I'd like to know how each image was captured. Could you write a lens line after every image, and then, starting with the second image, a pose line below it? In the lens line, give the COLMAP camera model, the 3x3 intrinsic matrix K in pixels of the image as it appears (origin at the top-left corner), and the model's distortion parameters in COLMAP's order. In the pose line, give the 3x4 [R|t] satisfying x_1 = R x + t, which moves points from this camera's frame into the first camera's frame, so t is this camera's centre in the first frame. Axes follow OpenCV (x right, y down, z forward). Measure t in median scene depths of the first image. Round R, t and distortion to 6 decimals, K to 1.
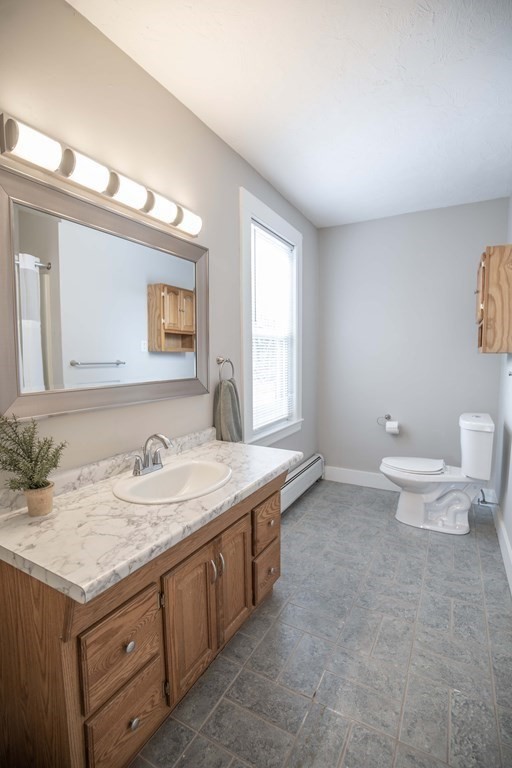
lens RADIAL K [[355.8, 0, 256.0], [0, 355.8, 384.0], [0, 0, 1]] dist [0.000700, 0.000039]
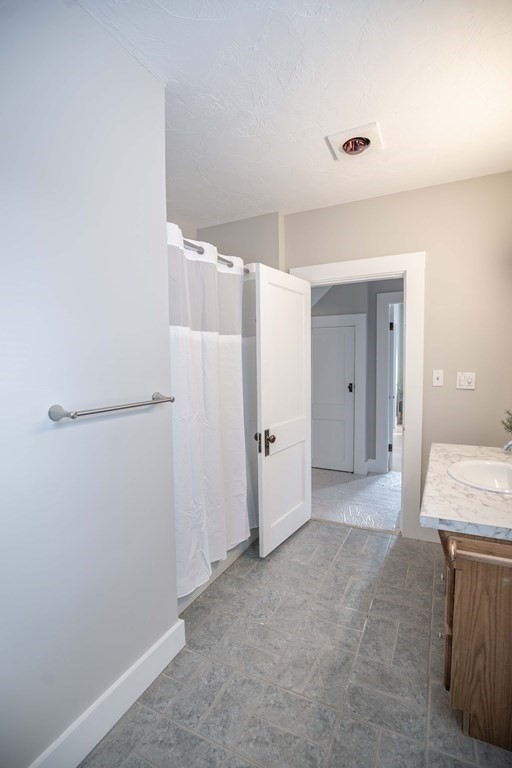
lens RADIAL K [[355.8, 0, 256.0], [0, 355.8, 384.0], [0, 0, 1]] dist [0.000700, 0.000039]
pose [[-0.999308, 0.013298, -0.034725, 0.536923], [0.008174, 0.989583, 0.143729, -0.179682], [0.036274, 0.143346, -0.989008, 1.886956]]
